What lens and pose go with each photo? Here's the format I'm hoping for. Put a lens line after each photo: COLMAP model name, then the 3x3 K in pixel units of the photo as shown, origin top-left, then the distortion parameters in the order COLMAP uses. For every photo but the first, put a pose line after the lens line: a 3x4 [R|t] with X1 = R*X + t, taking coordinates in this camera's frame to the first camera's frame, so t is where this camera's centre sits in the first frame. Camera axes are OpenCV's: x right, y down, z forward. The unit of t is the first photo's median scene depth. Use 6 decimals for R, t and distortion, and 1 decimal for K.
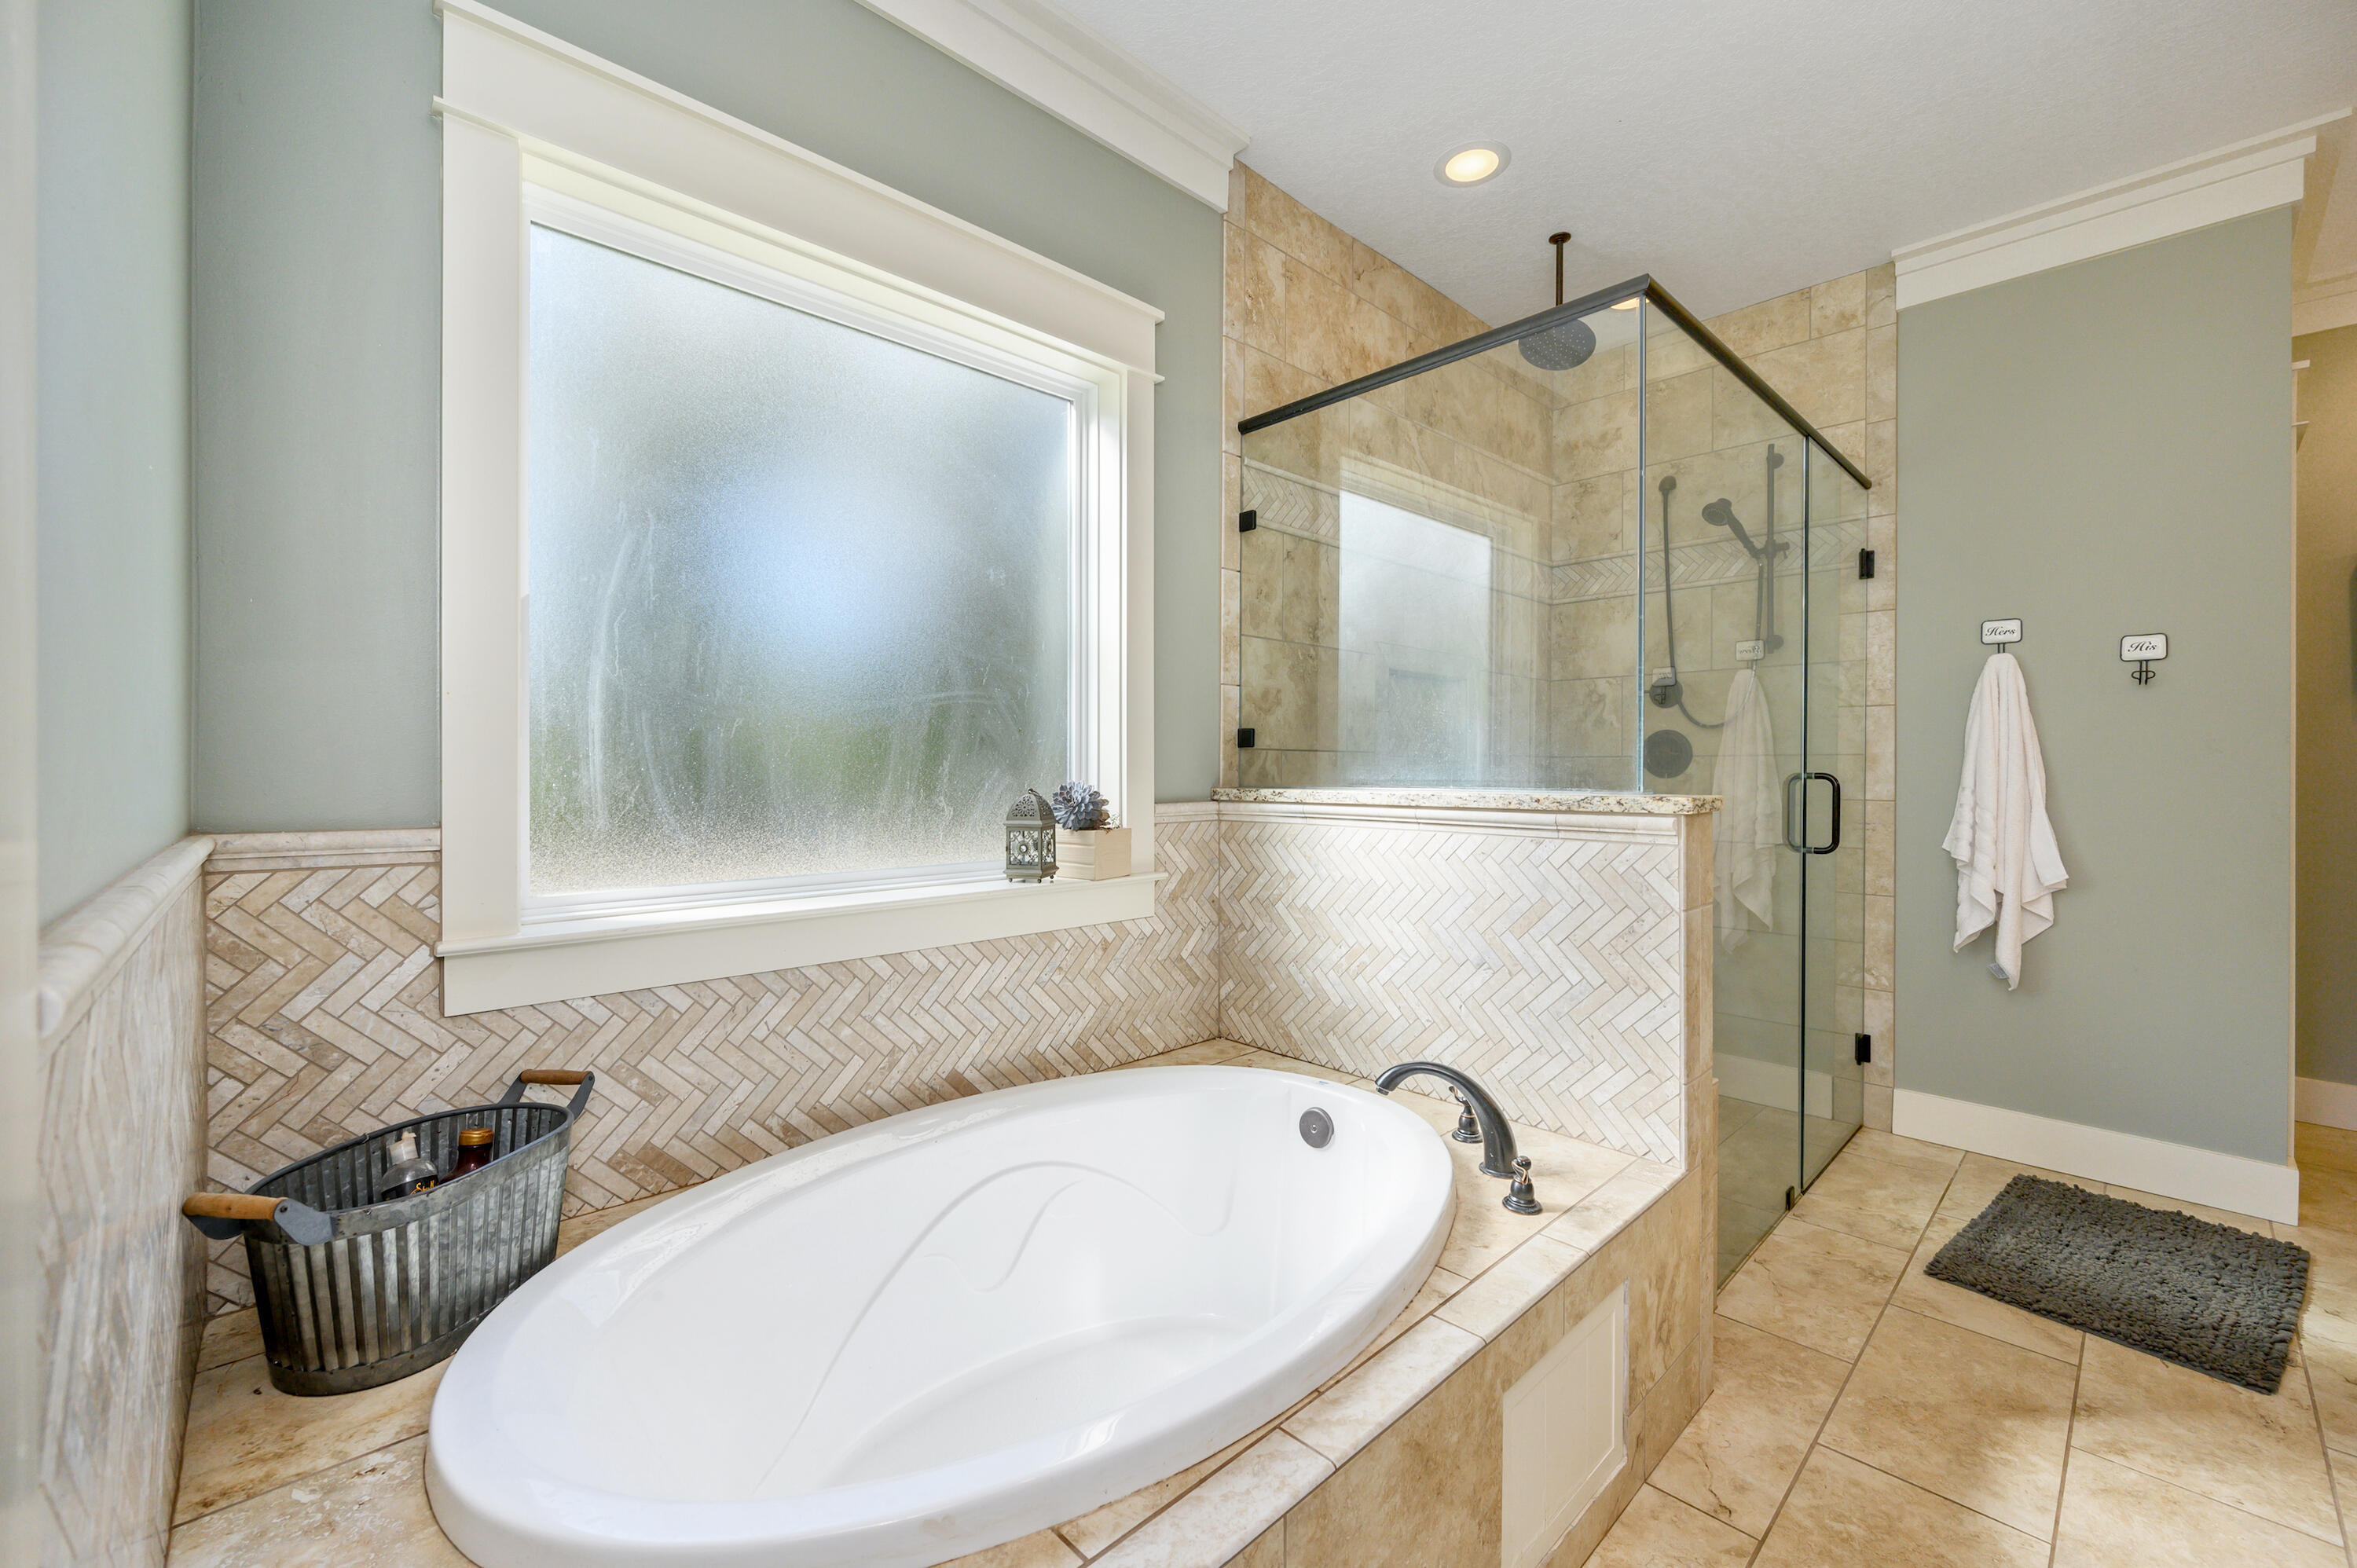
lens RADIAL K [[940.7, 0, 1186.1], [0, 940.7, 781.6], [0, 0, 1]] dist [-0.007305, 0.000830]
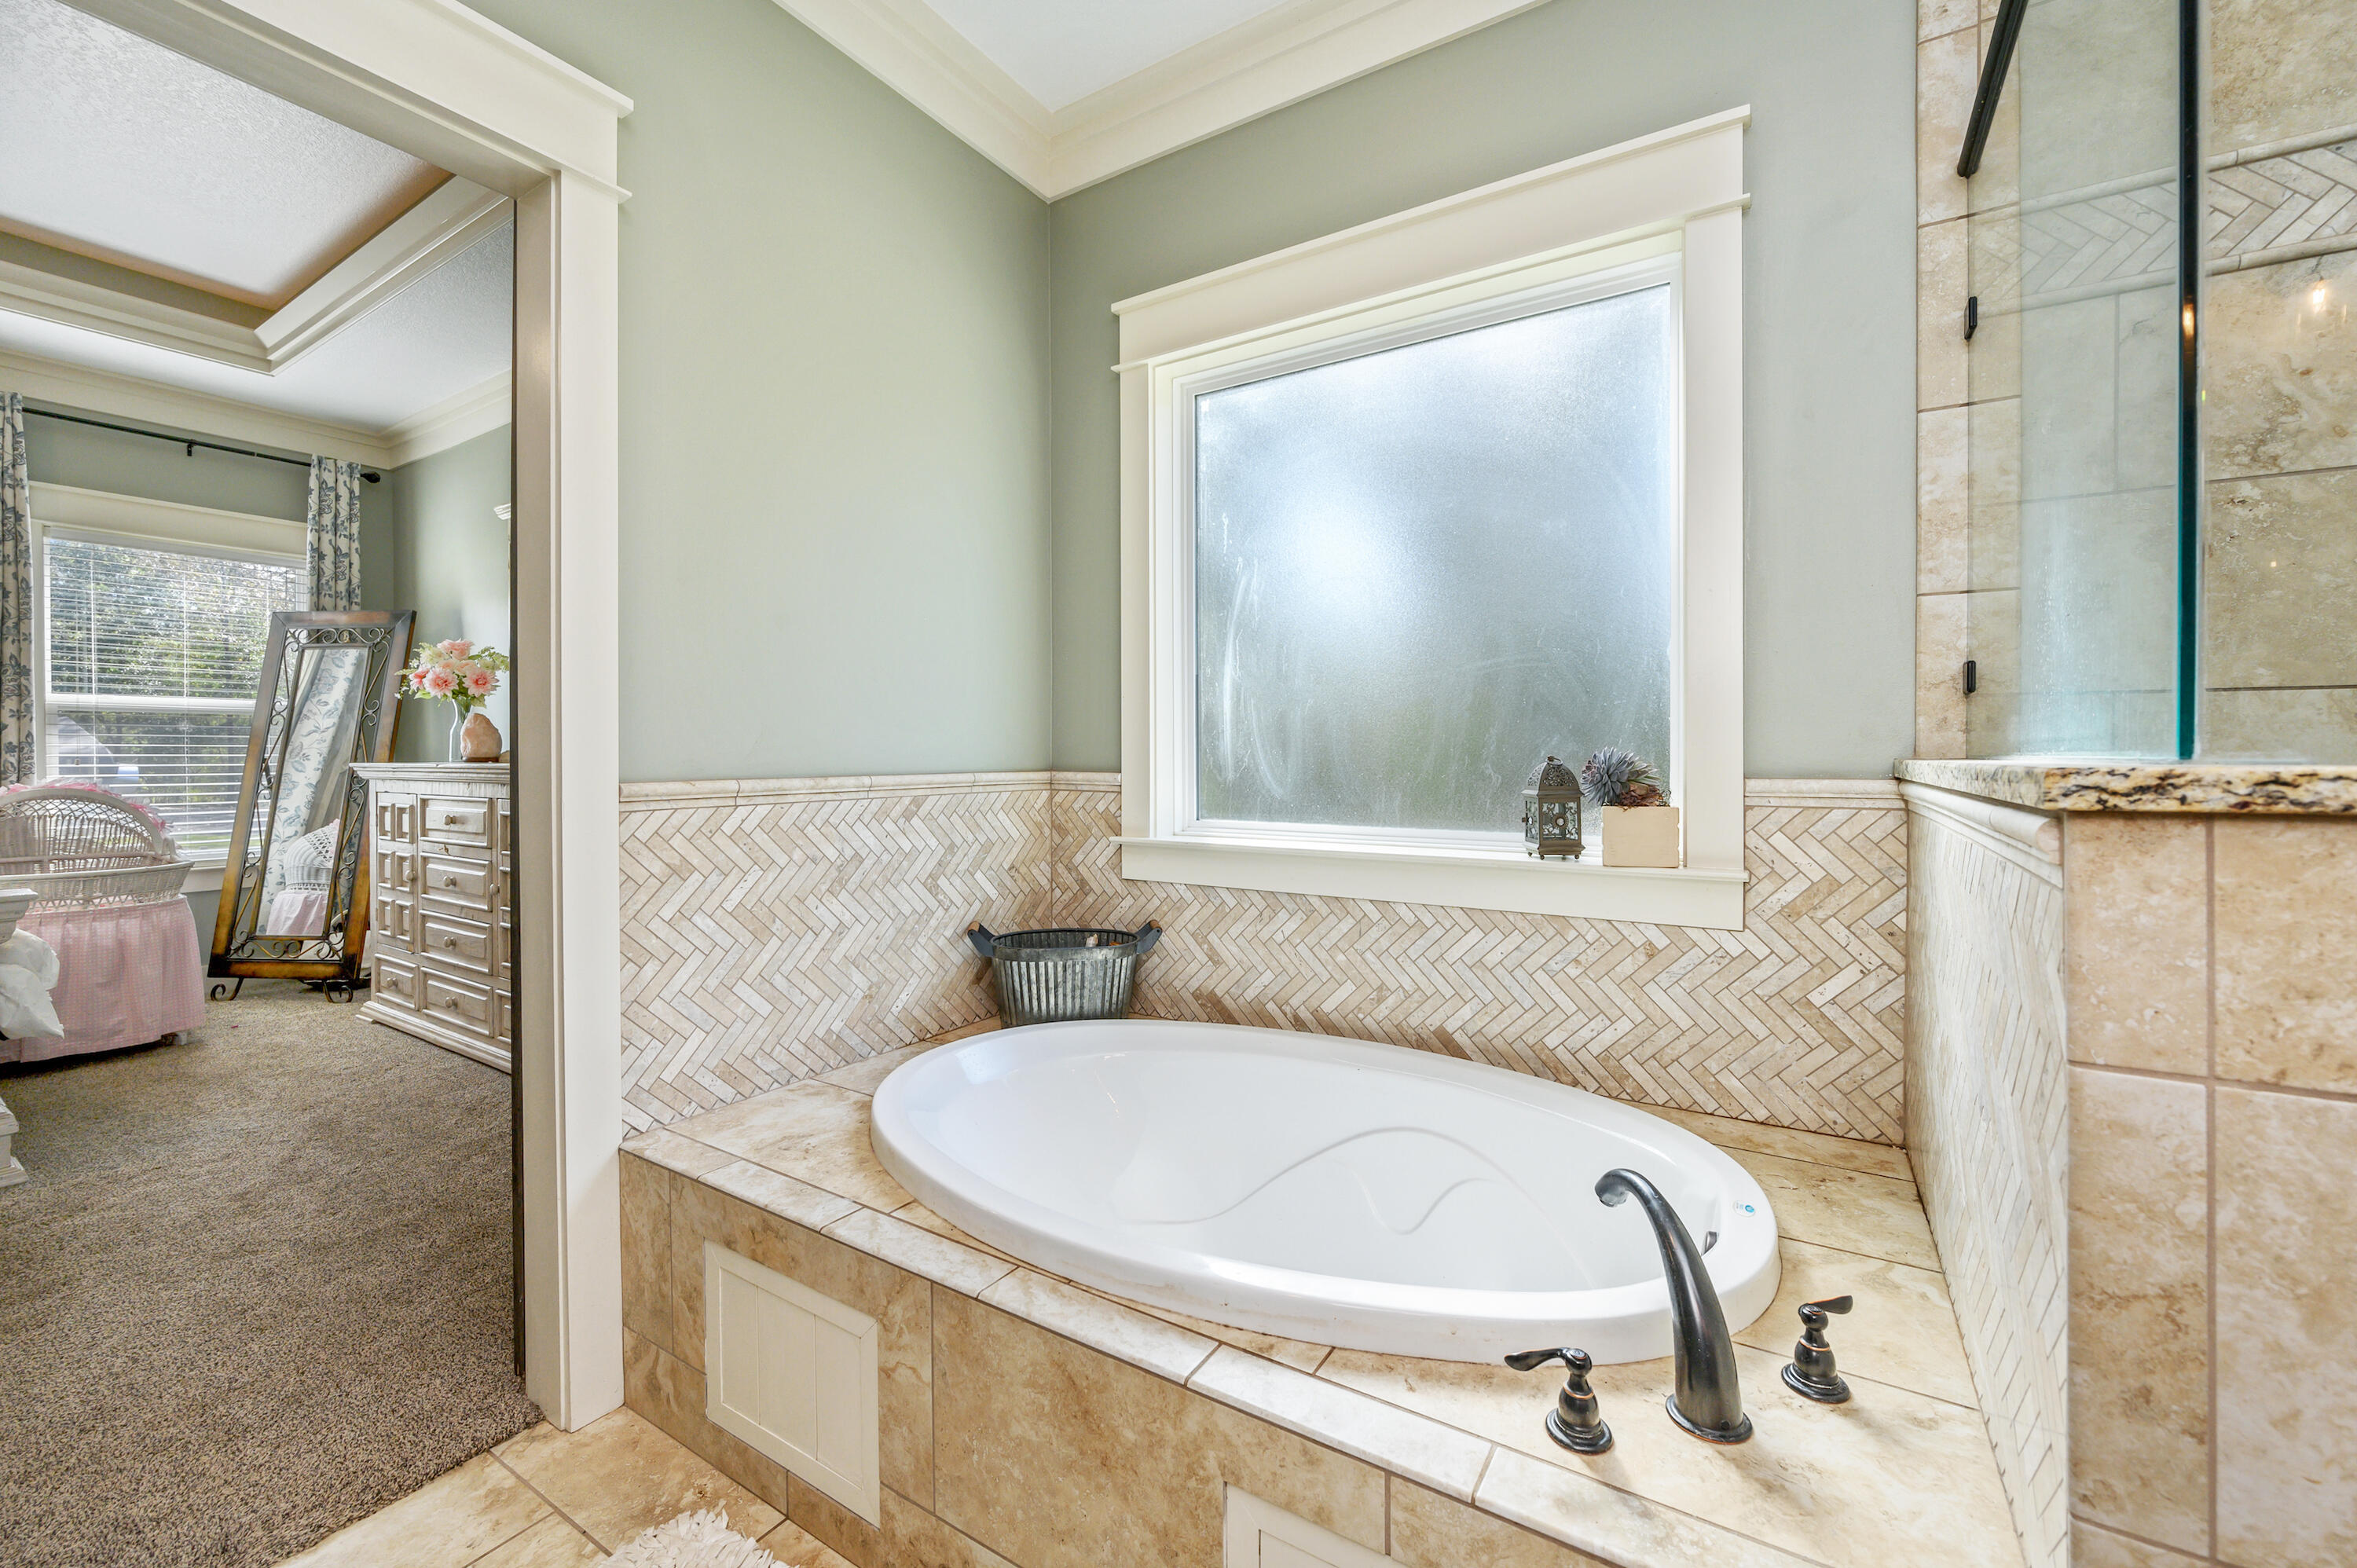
lens RADIAL K [[940.7, 0, 1186.1], [0, 940.7, 781.6], [0, 0, 1]] dist [-0.007305, 0.000830]
pose [[0.245259, 0.023791, -0.969166, 0.699518], [-0.012660, 0.999692, 0.021337, 0.019015], [0.969375, 0.007037, 0.245485, 0.485047]]
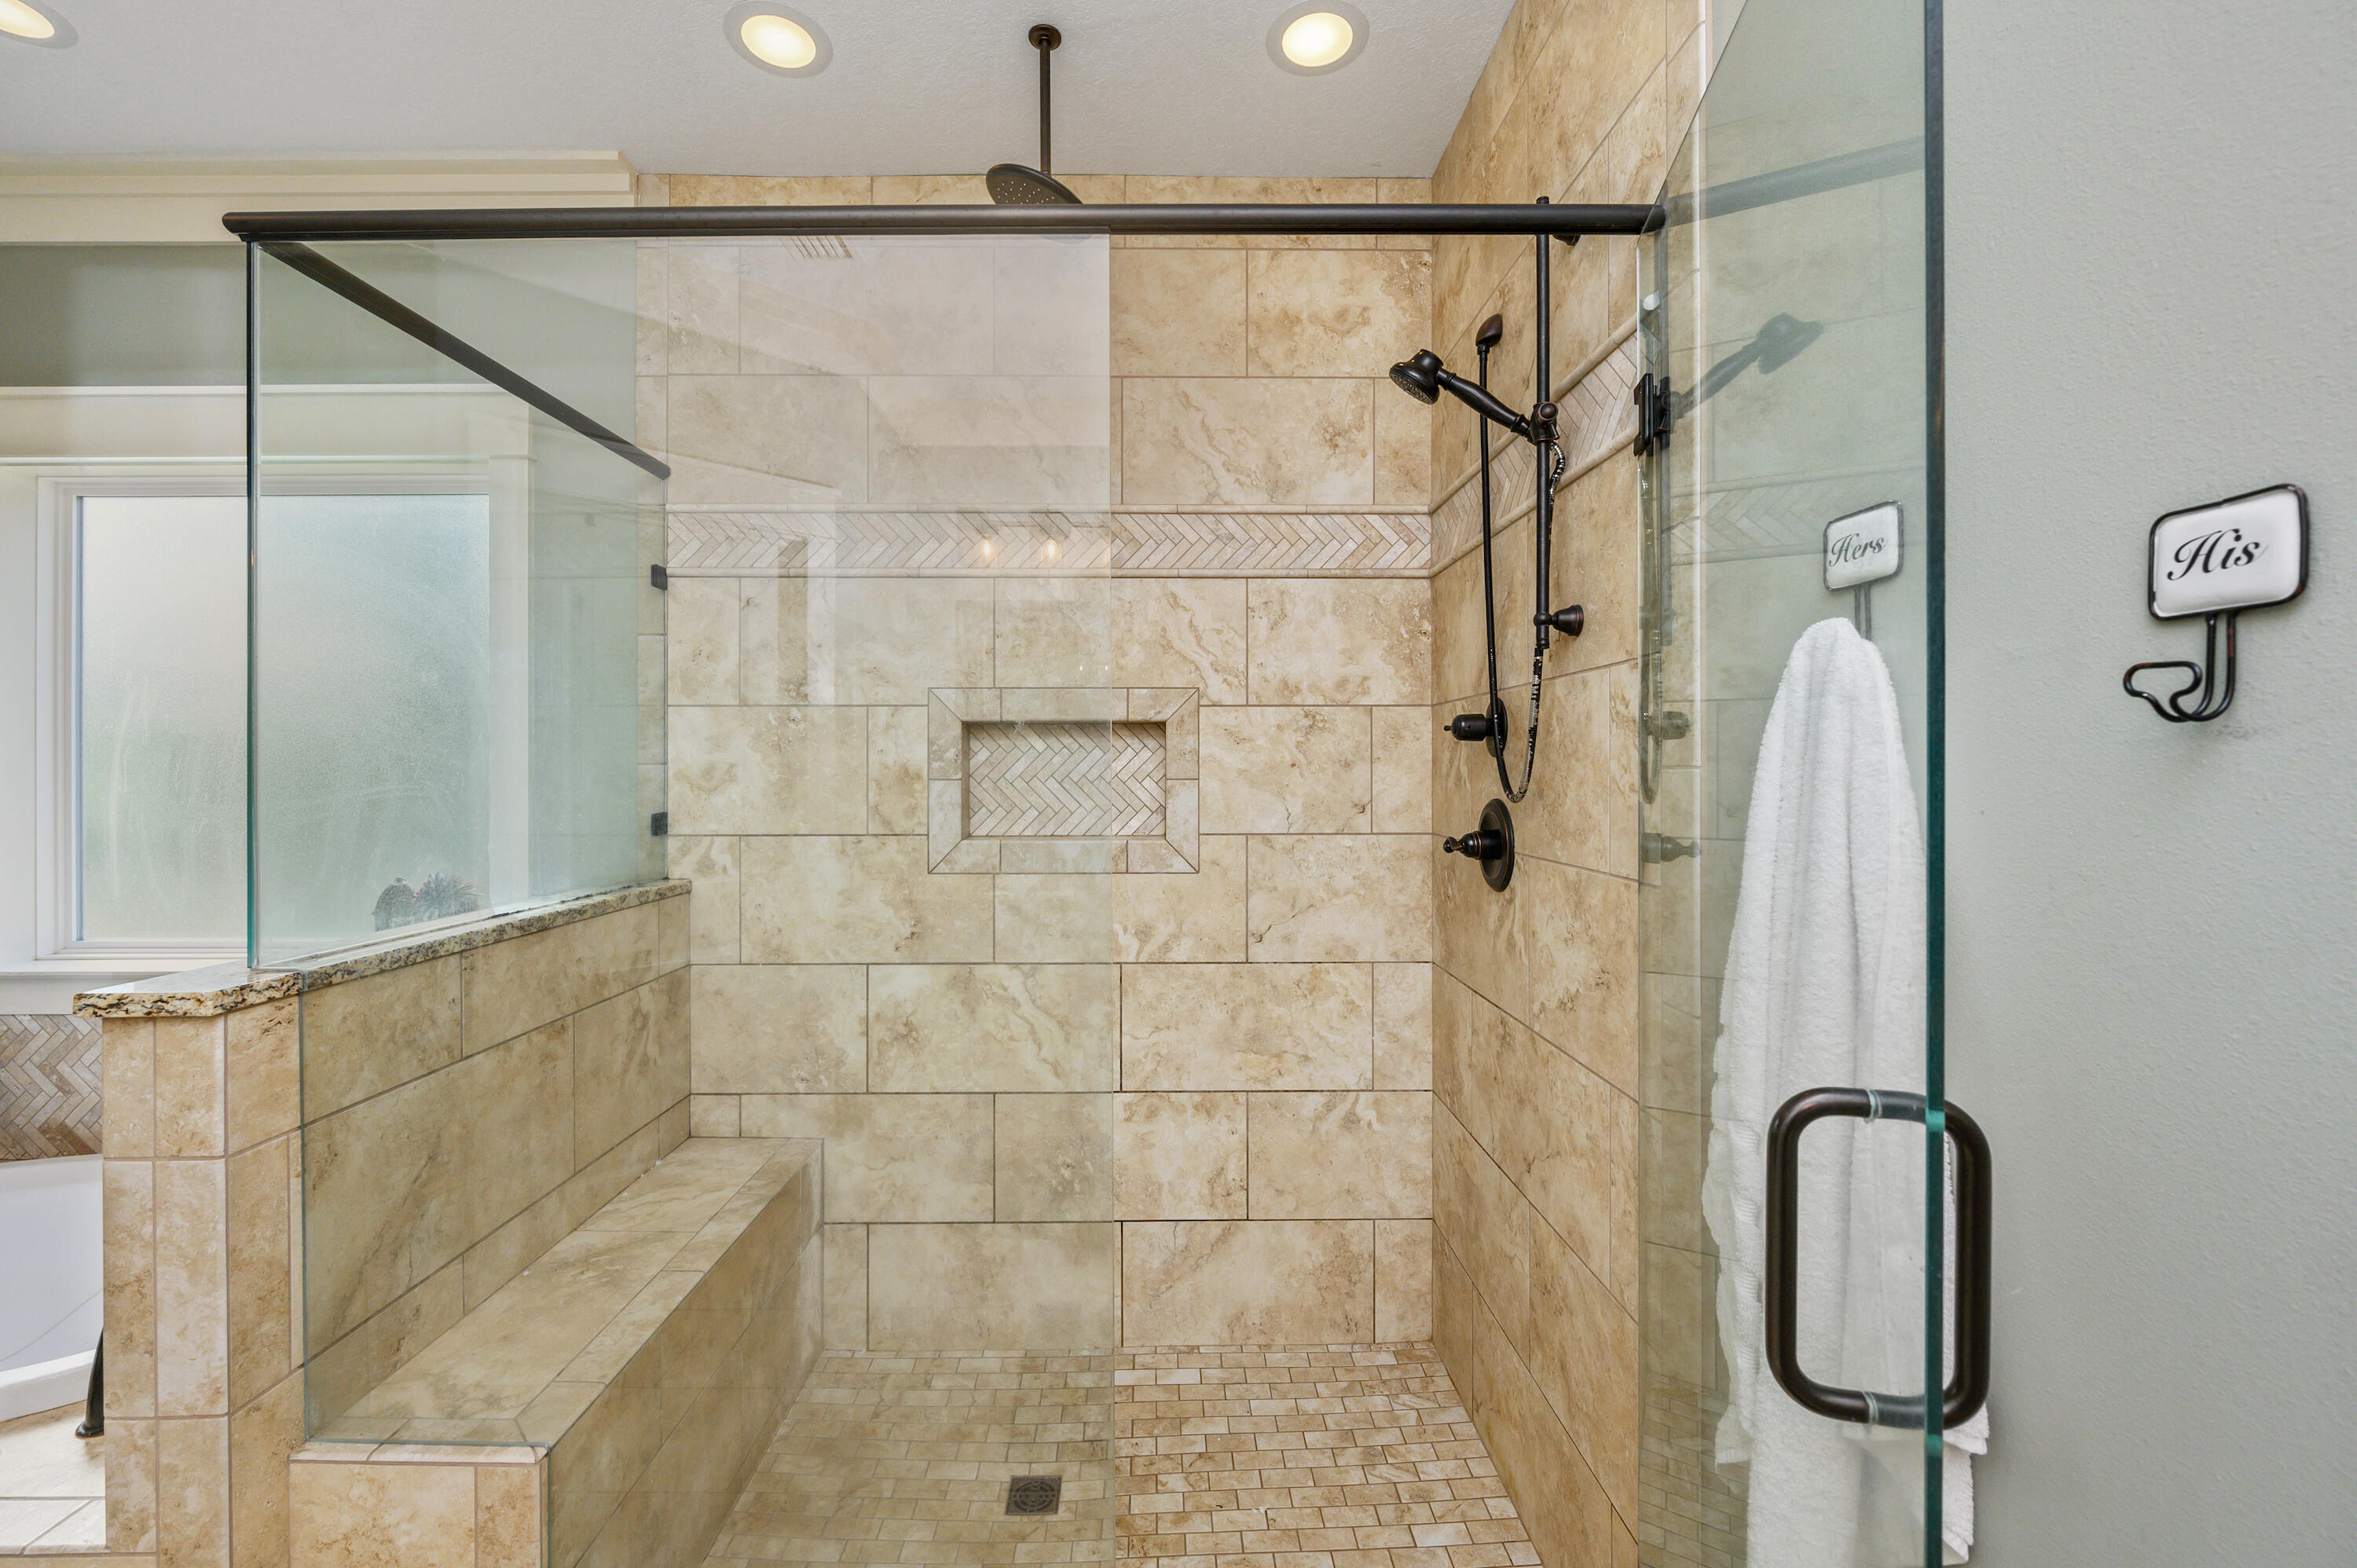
lens RADIAL K [[961.4, 0, 1173.1], [0, 961.4, 773.0], [0, 0, 1]] dist [-0.000200, 0.000414]
pose [[0.723018, 0.000187, -0.690830, 1.375507], [-0.003099, 0.999991, -0.002973, -0.123502], [0.690823, 0.004290, 0.723012, 0.907959]]
